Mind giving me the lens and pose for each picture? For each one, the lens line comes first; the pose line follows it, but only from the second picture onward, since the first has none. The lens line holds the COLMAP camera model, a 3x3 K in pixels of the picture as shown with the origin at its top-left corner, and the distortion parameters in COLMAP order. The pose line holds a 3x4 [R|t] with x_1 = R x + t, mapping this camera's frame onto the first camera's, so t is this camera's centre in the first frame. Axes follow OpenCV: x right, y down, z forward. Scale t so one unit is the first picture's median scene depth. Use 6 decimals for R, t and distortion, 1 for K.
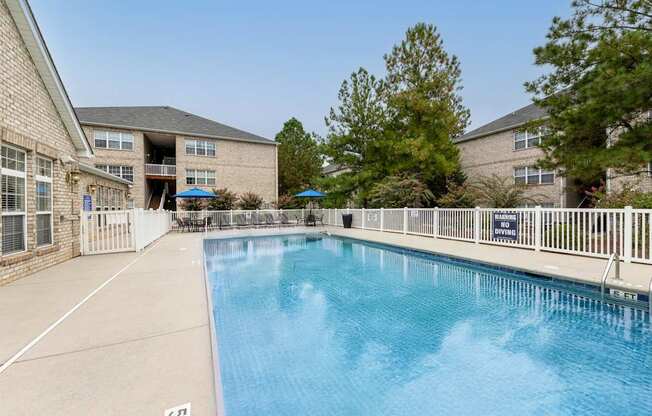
lens RADIAL K [[254.0, 0, 326.0], [0, 254.0, 208.0], [0, 0, 1]] dist [-0.000056, -0.000065]
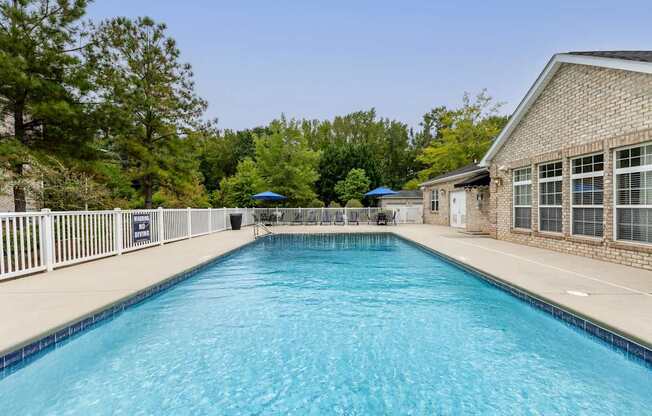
lens RADIAL K [[247.7, 0, 321.5], [0, 247.7, 209.1], [0, 0, 1]] dist [-0.000146, -0.000148]
pose [[-0.849262, 0.007195, 0.527922, -0.172897], [0.015670, 0.999810, 0.011581, -0.000490], [-0.527739, 0.018108, -0.849214, 0.655082]]
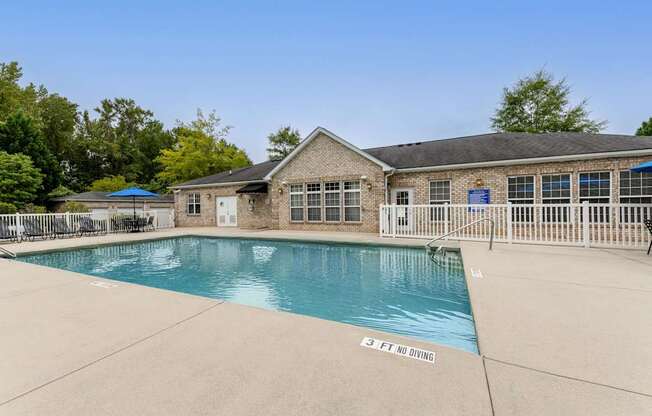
lens RADIAL K [[247.7, 0, 321.5], [0, 247.7, 209.1], [0, 0, 1]] dist [-0.000146, -0.000148]
pose [[-0.816037, 0.031511, -0.577140, 0.091087], [0.024188, 0.999500, 0.020371, -0.002291], [0.577494, 0.002664, -0.816391, 0.720811]]
